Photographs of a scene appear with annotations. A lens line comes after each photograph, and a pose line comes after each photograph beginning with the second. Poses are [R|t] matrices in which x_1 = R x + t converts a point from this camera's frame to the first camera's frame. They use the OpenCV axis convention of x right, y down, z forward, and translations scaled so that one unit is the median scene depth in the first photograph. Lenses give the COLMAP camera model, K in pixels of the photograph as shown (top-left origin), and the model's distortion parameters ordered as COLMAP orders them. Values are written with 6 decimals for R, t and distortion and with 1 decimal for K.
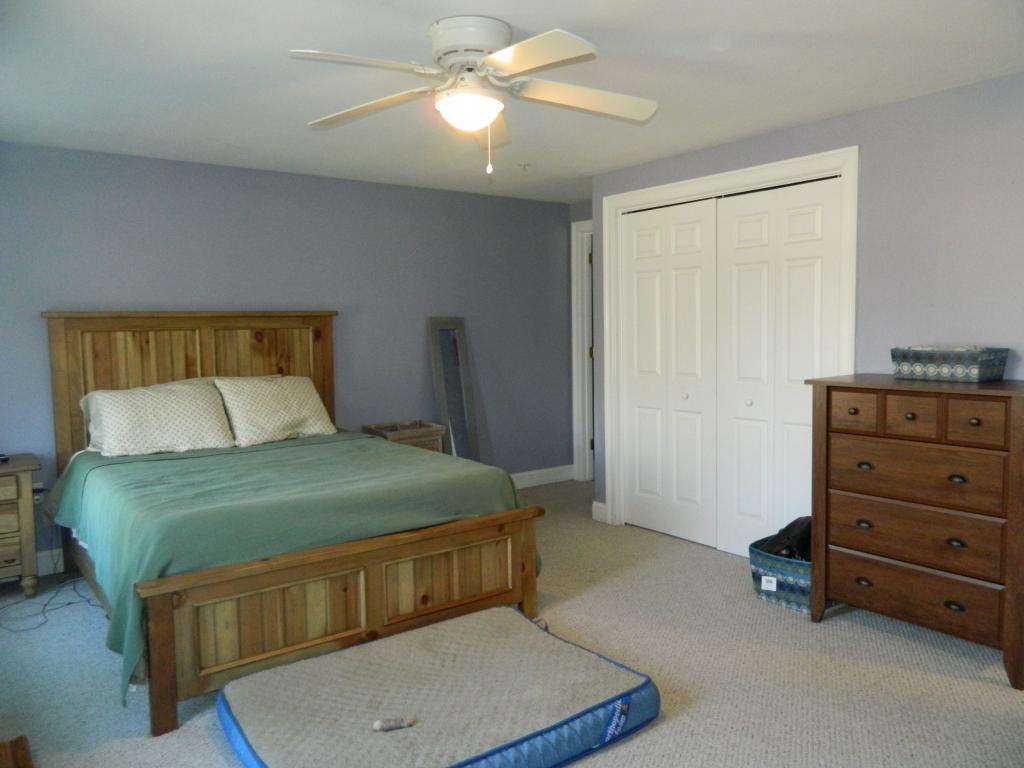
lens RADIAL K [[763.2, 0, 517.4], [0, 763.2, 383.9], [0, 0, 1]] dist [0.009713, -0.010019]
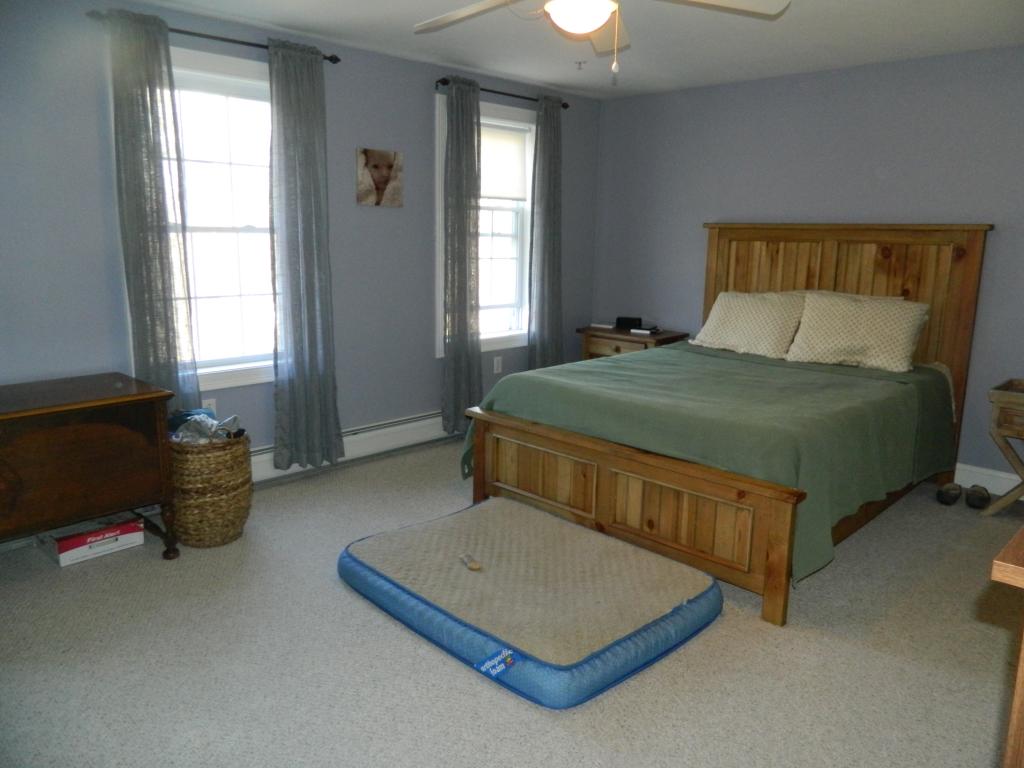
lens RADIAL K [[763.2, 0, 518.8], [0, 763.2, 386.7], [0, 0, 1]] dist [0.009713, -0.010019]
pose [[0.155056, 0.219418, -0.963231, 0.550877], [-0.096581, 0.973719, 0.206260, -0.056888], [0.983173, 0.061048, 0.172172, 0.467615]]
